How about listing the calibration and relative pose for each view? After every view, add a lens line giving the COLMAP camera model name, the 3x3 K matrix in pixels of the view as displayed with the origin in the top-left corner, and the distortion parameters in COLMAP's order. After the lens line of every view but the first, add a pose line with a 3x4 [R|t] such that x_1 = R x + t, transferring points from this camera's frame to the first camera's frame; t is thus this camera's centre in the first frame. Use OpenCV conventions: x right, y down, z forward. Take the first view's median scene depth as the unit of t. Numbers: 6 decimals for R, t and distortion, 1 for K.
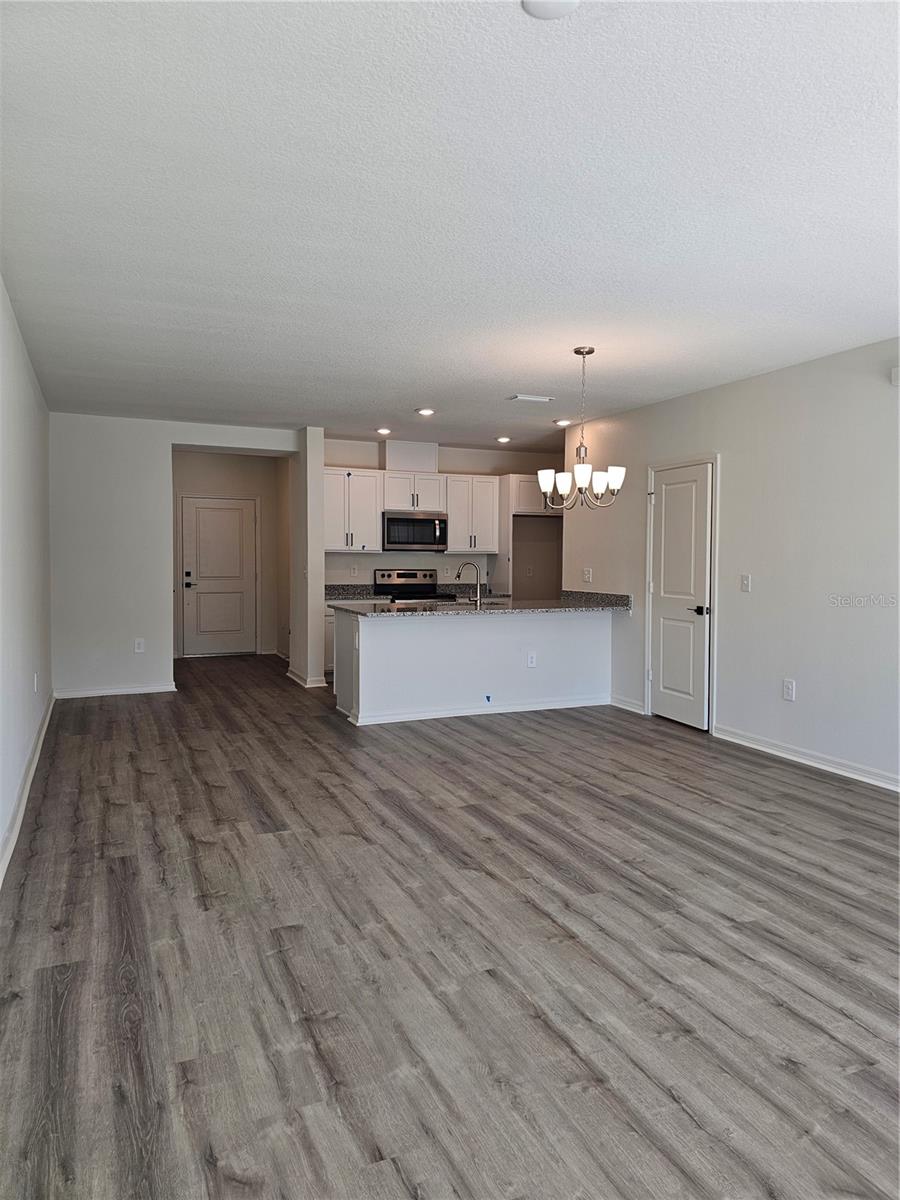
lens RADIAL K [[791.2, 0, 450.0], [0, 791.2, 580.6], [0, 0, 1]] dist [0.059152, 0.000242]
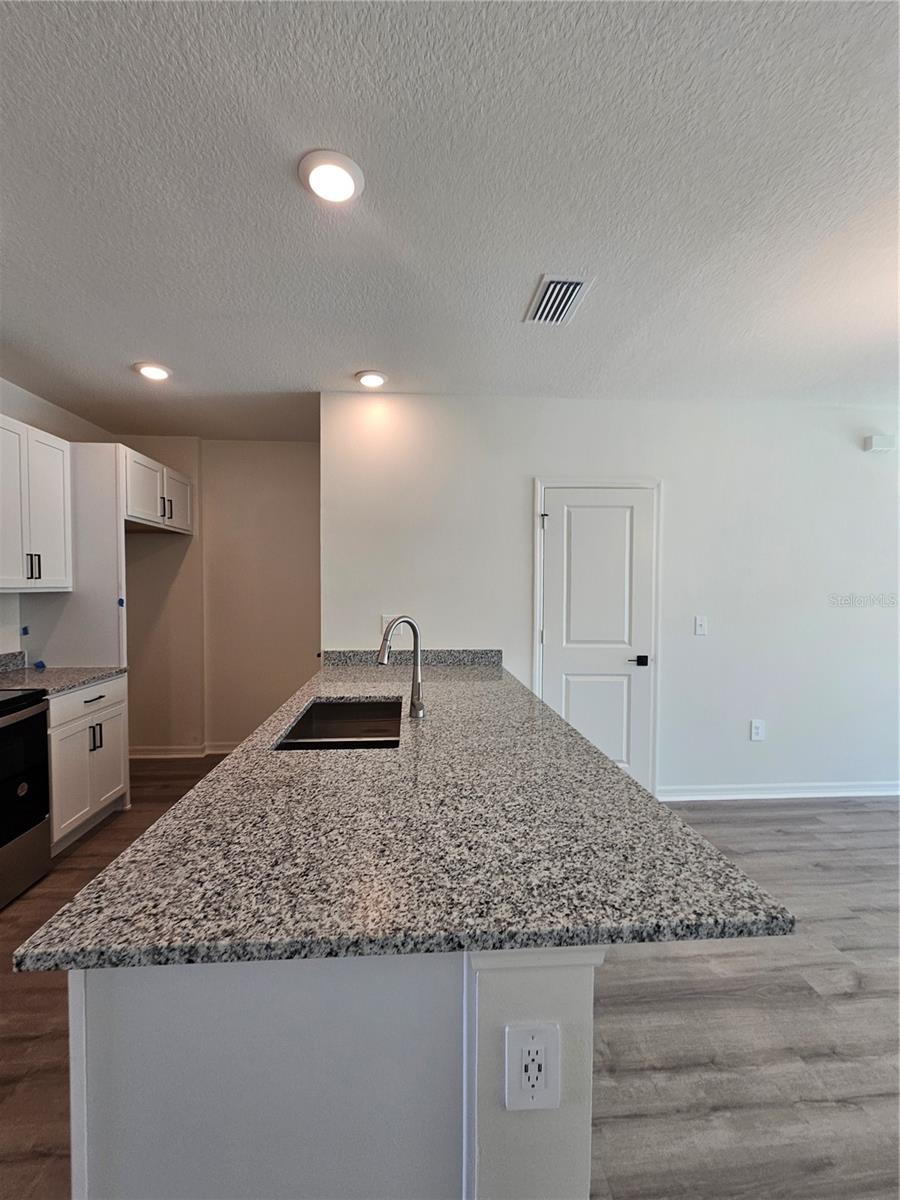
lens RADIAL K [[484.7, 0, 446.5], [0, 484.7, 604.7], [0, 0, 1]] dist [-0.002225, -0.000274]
pose [[0.333738, -0.038303, 0.941887, -0.164865], [0.027898, 0.999138, 0.030746, -0.029937], [-0.942253, 0.016015, 0.334519, 0.691486]]
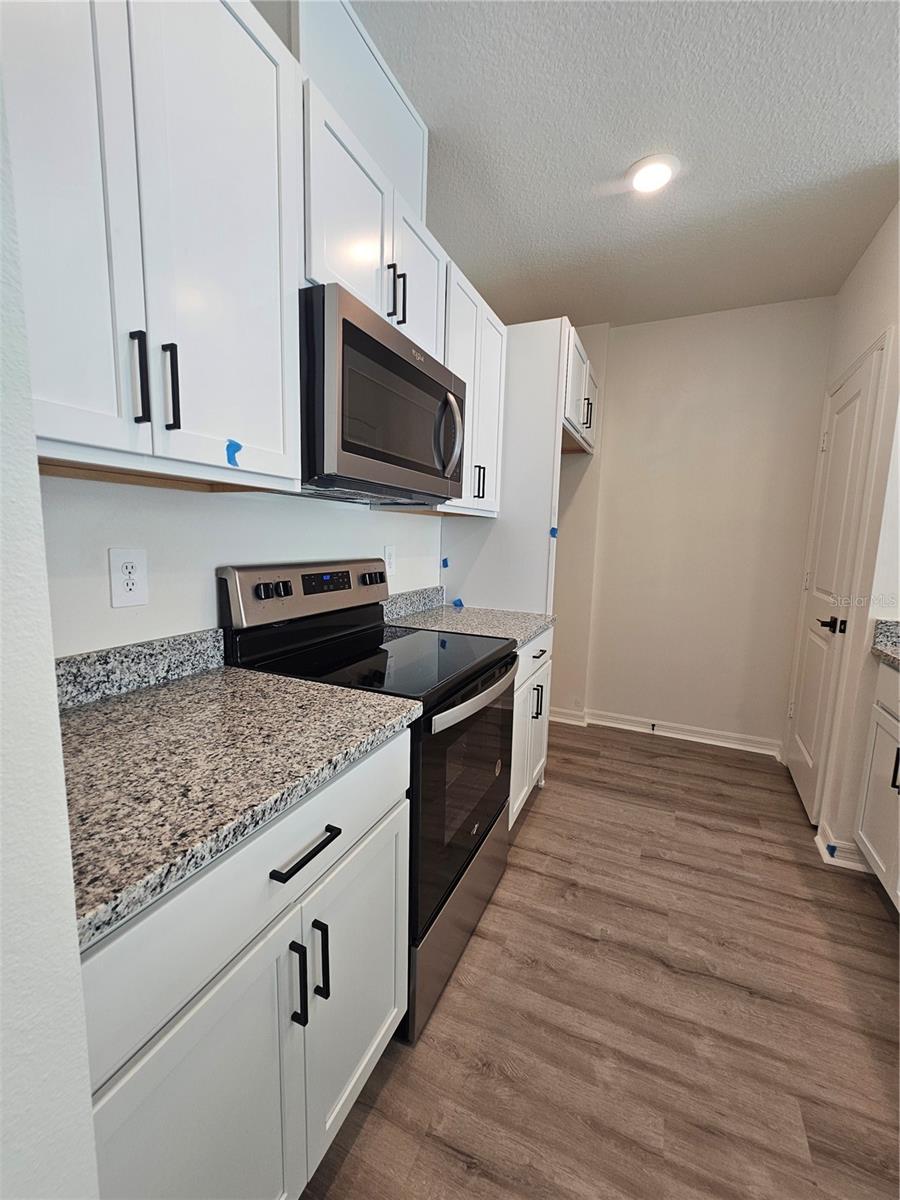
lens RADIAL K [[489.5, 0, 450.0], [0, 489.5, 600.0], [0, 0, 1]] dist [0.002158, -0.000097]
pose [[0.745687, -0.075317, 0.662026, -0.143711], [0.001131, 0.993732, 0.111780, -0.020526], [-0.666295, -0.082604, 0.741099, 0.854363]]
